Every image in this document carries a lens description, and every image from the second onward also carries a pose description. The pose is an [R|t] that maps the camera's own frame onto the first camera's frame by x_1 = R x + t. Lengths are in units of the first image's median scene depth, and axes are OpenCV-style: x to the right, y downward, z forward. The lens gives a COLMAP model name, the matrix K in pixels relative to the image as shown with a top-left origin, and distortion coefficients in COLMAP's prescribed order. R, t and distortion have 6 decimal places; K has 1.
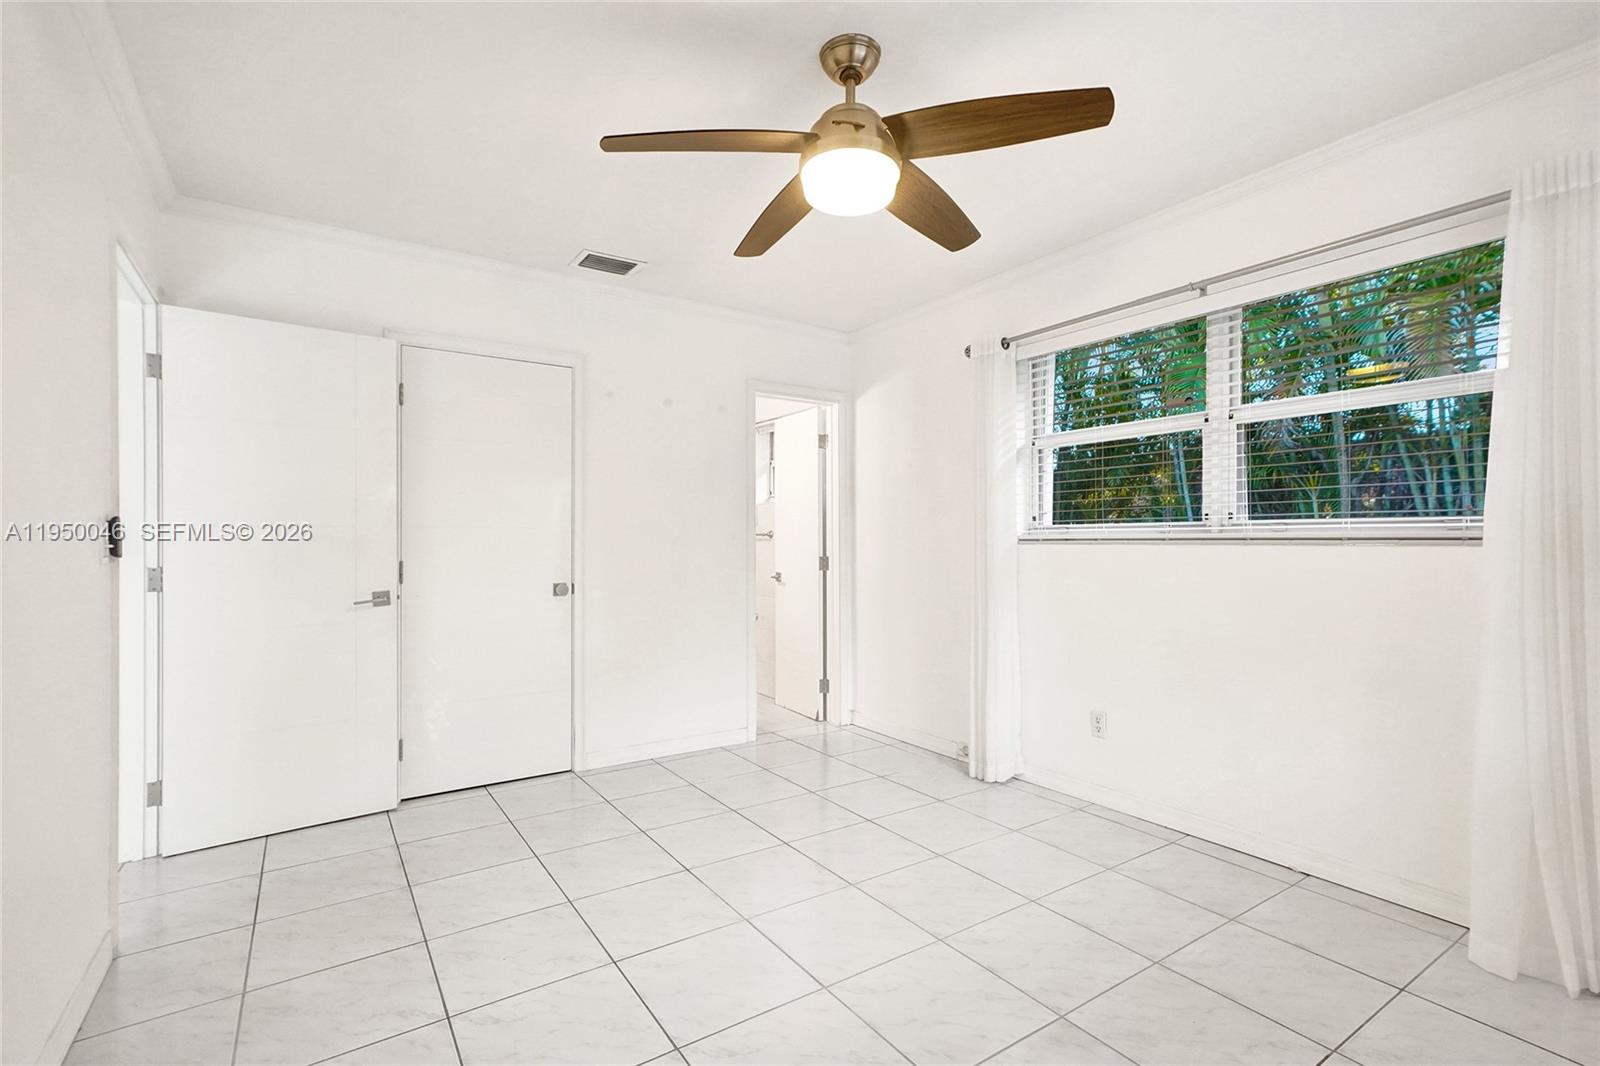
lens RADIAL K [[741.8, 0, 804.1], [0, 741.8, 537.0], [0, 0, 1]] dist [-0.001140, 0.006965]
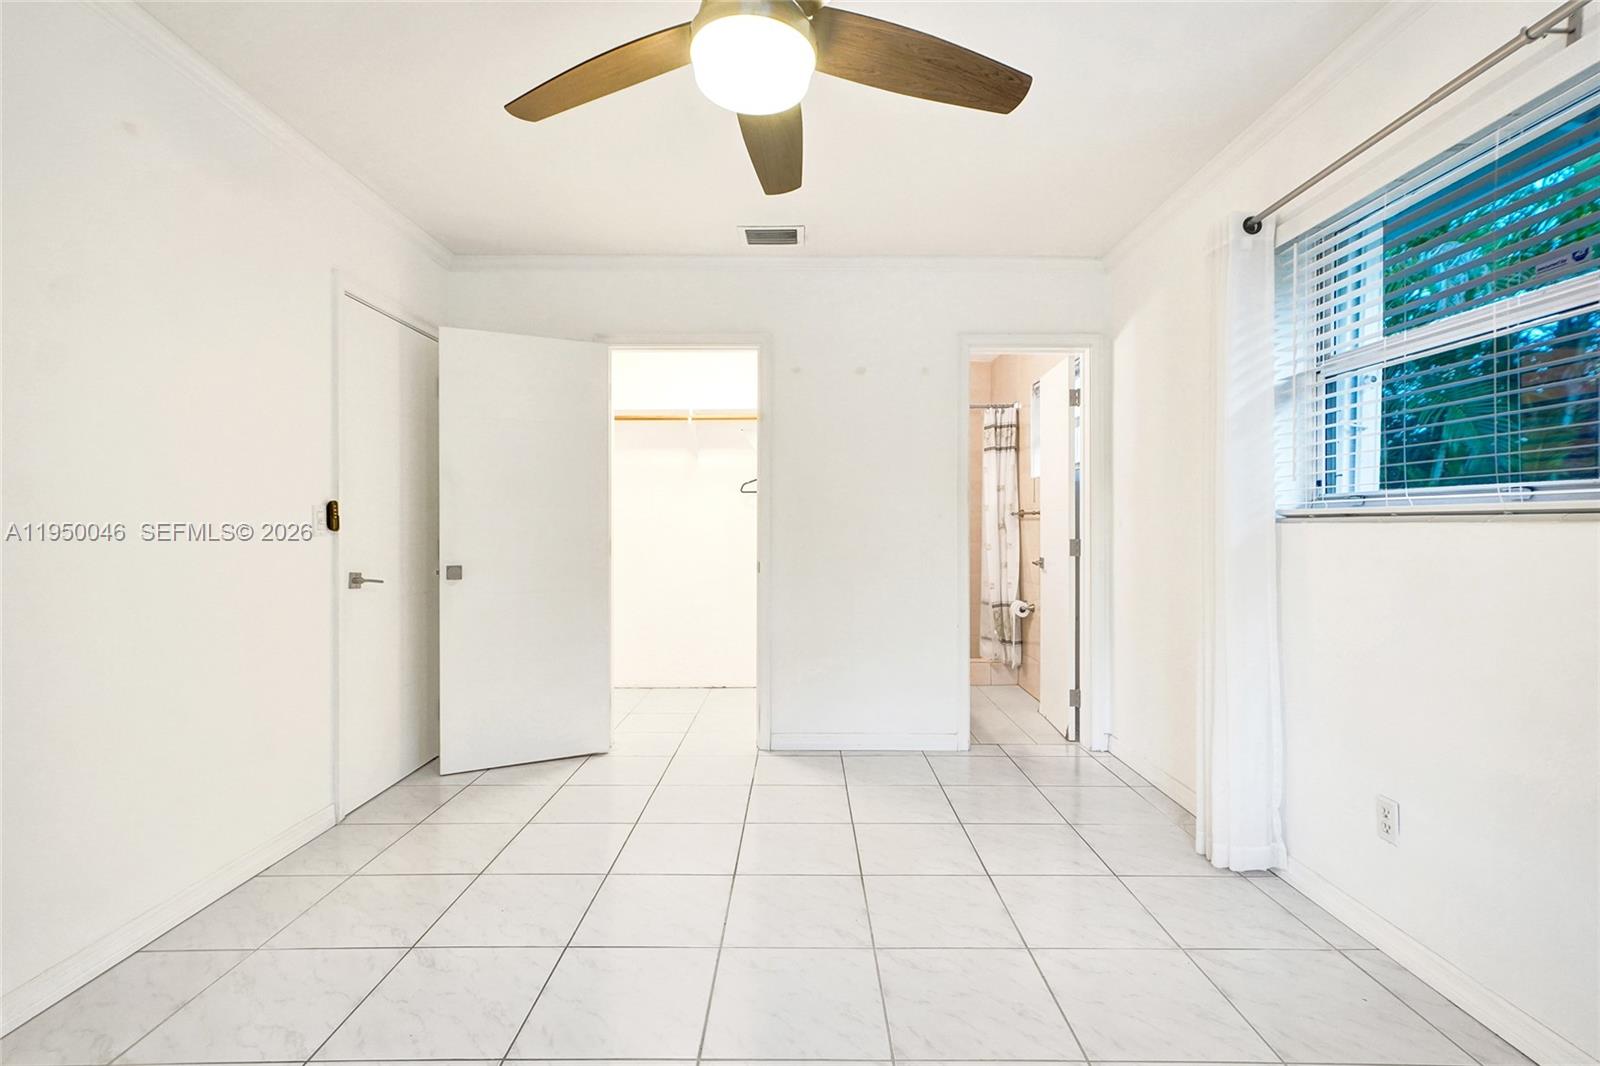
lens RADIAL K [[741.8, 0, 807.0], [0, 741.8, 523.4], [0, 0, 1]] dist [-0.001140, 0.006965]
pose [[0.824497, 0.000185, -0.565866, 0.309078], [0.002465, 0.999989, 0.003918, 0.006565], [0.565861, -0.004626, 0.824488, 0.207210]]
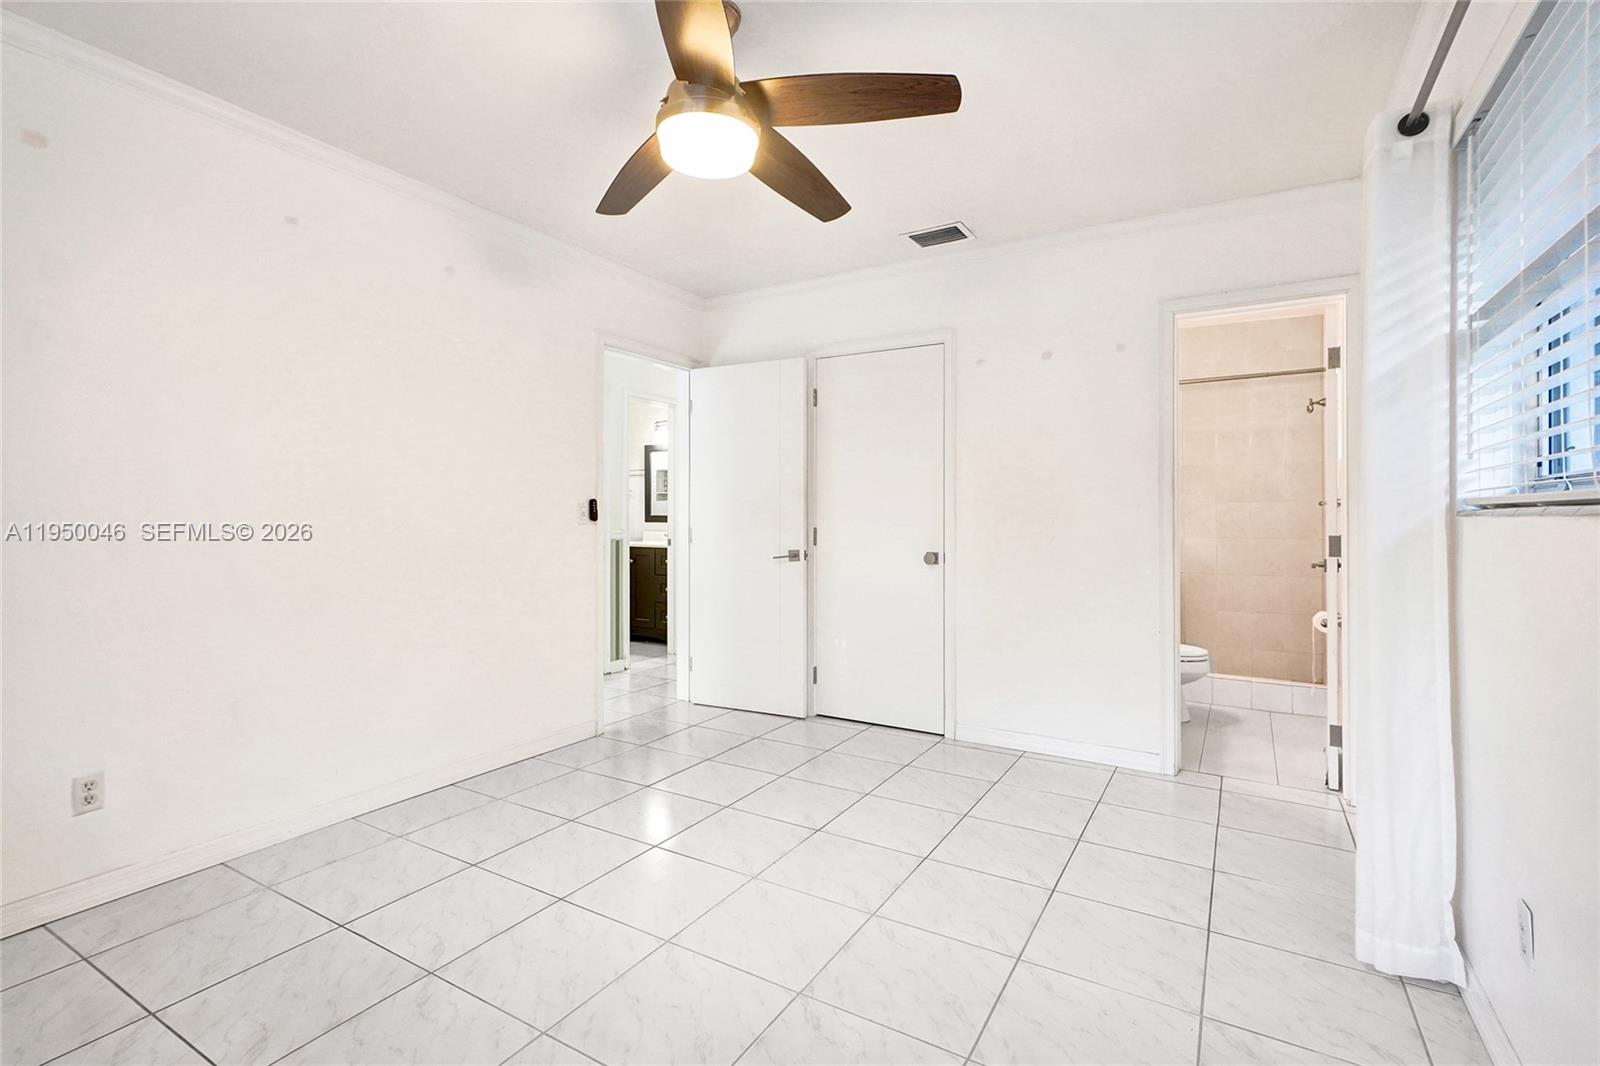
lens RADIAL K [[741.8, 0, 771.1], [0, 741.8, 504.0], [0, 0, 1]] dist [-0.001140, 0.006965]
pose [[0.406747, -0.014030, -0.913433, 0.529858], [0.003941, 0.999900, -0.013603, 0.007801], [0.913532, 0.001933, 0.406761, 0.364175]]
